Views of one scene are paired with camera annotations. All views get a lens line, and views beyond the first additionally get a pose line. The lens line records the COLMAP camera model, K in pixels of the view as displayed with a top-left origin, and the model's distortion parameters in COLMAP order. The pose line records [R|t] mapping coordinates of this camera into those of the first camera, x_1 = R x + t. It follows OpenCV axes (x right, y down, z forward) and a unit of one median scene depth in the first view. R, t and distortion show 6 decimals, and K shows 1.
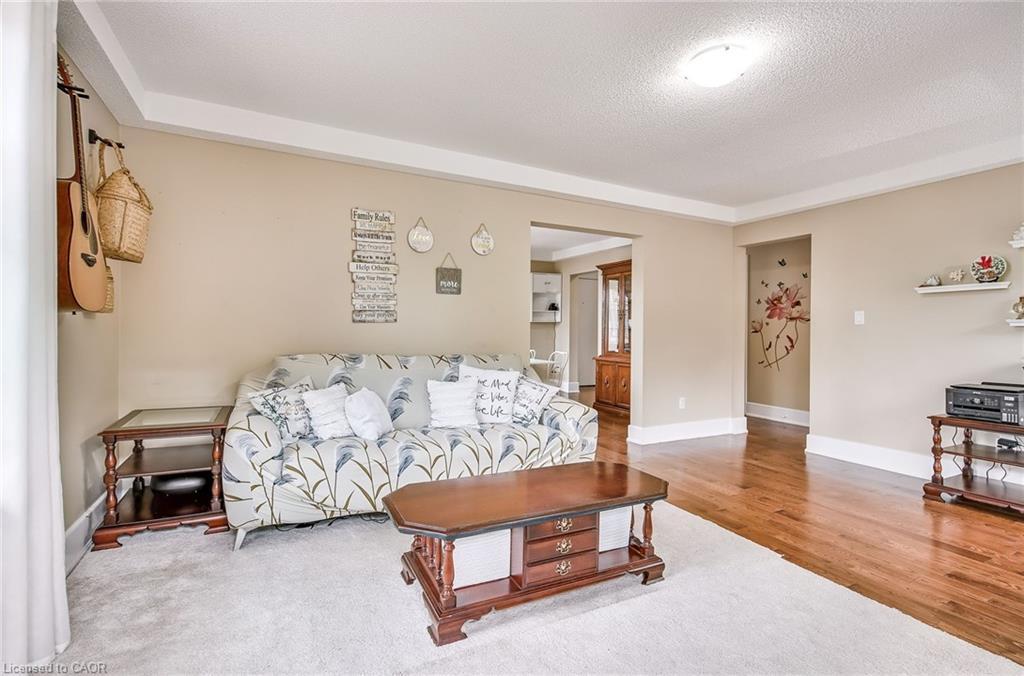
lens RADIAL K [[476.0, 0, 514.8], [0, 476.0, 331.4], [0, 0, 1]] dist [-0.000259, 0.002463]
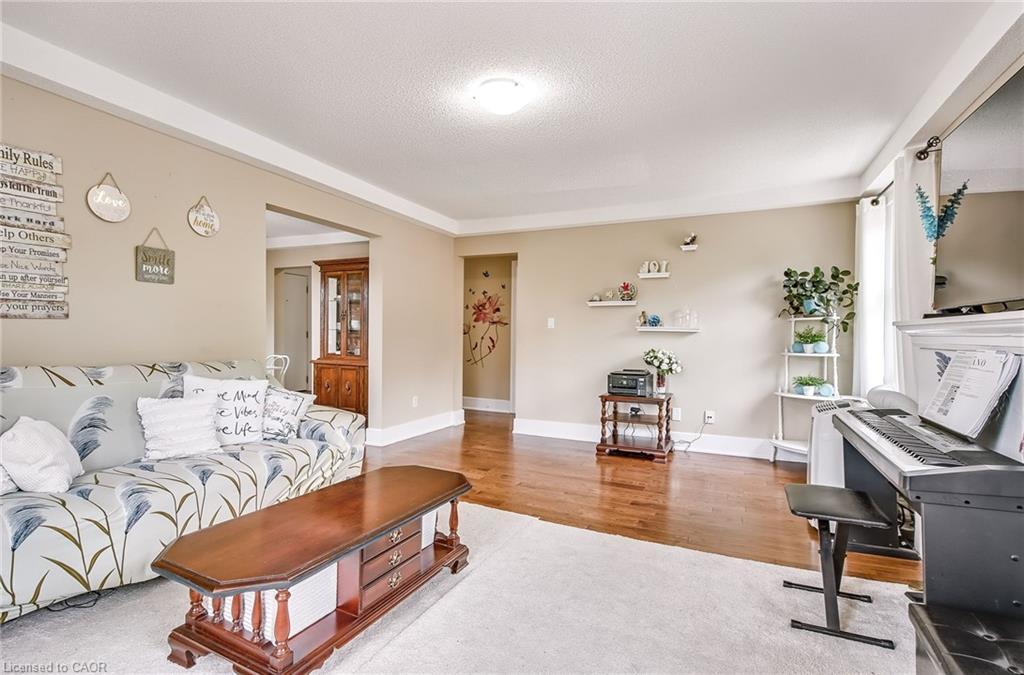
lens RADIAL K [[476.0, 0, 514.2], [0, 476.0, 345.1], [0, 0, 1]] dist [-0.000259, 0.002463]
pose [[0.794340, -0.010622, 0.607380, -0.166195], [-0.006006, 0.999661, 0.025337, -0.002301], [-0.607443, -0.023774, 0.794007, 0.058821]]
